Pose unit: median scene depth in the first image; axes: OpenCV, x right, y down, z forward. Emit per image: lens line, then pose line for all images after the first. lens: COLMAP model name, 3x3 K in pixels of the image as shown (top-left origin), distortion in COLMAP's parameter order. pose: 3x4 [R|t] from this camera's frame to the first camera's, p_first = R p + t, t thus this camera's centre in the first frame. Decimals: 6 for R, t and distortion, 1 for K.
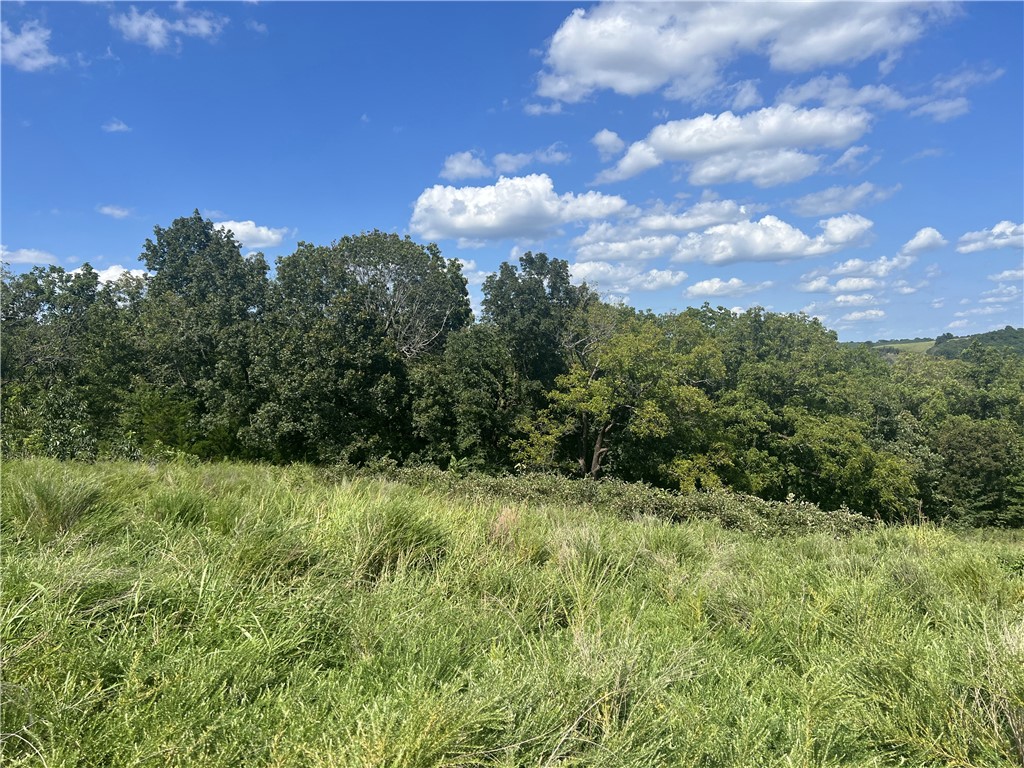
lens RADIAL K [[697.8, 0, 515.1], [0, 697.8, 401.9], [0, 0, 1]] dist [-0.022400, -0.011617]
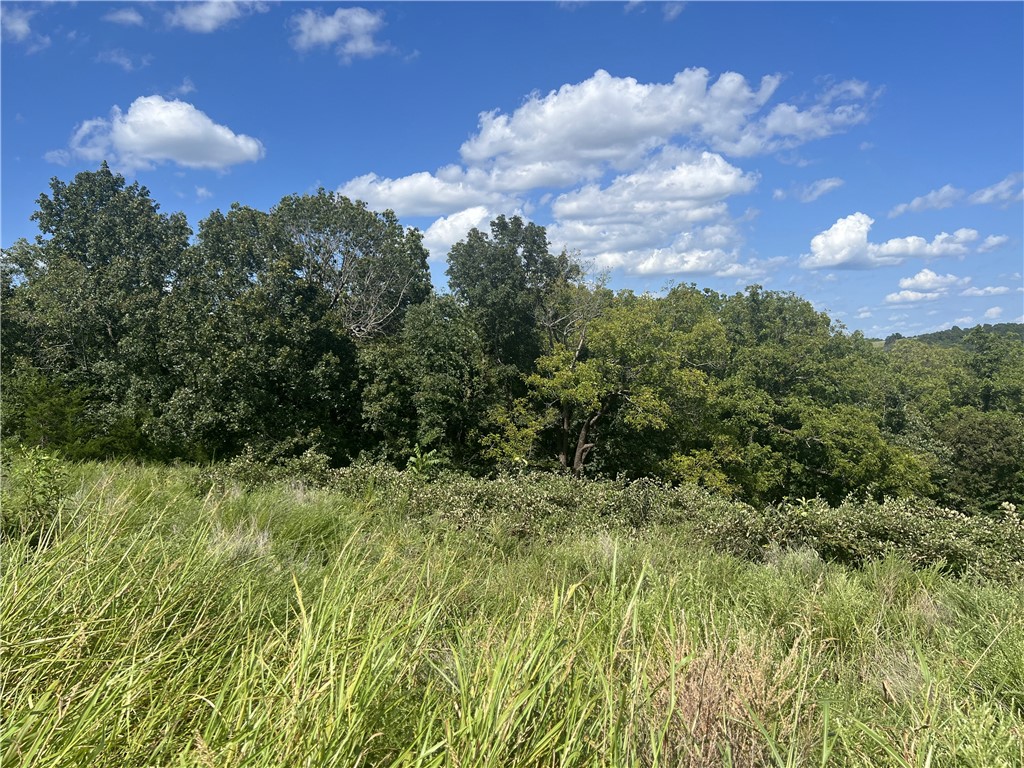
lens RADIAL K [[697.8, 0, 509.3], [0, 697.8, 387.8], [0, 0, 1]] dist [-0.022400, -0.011617]
pose [[0.998671, -0.002537, 0.051473, -0.014250], [0.003614, 0.999776, -0.020840, 0.014672], [-0.051408, 0.020999, 0.998457, 0.141774]]
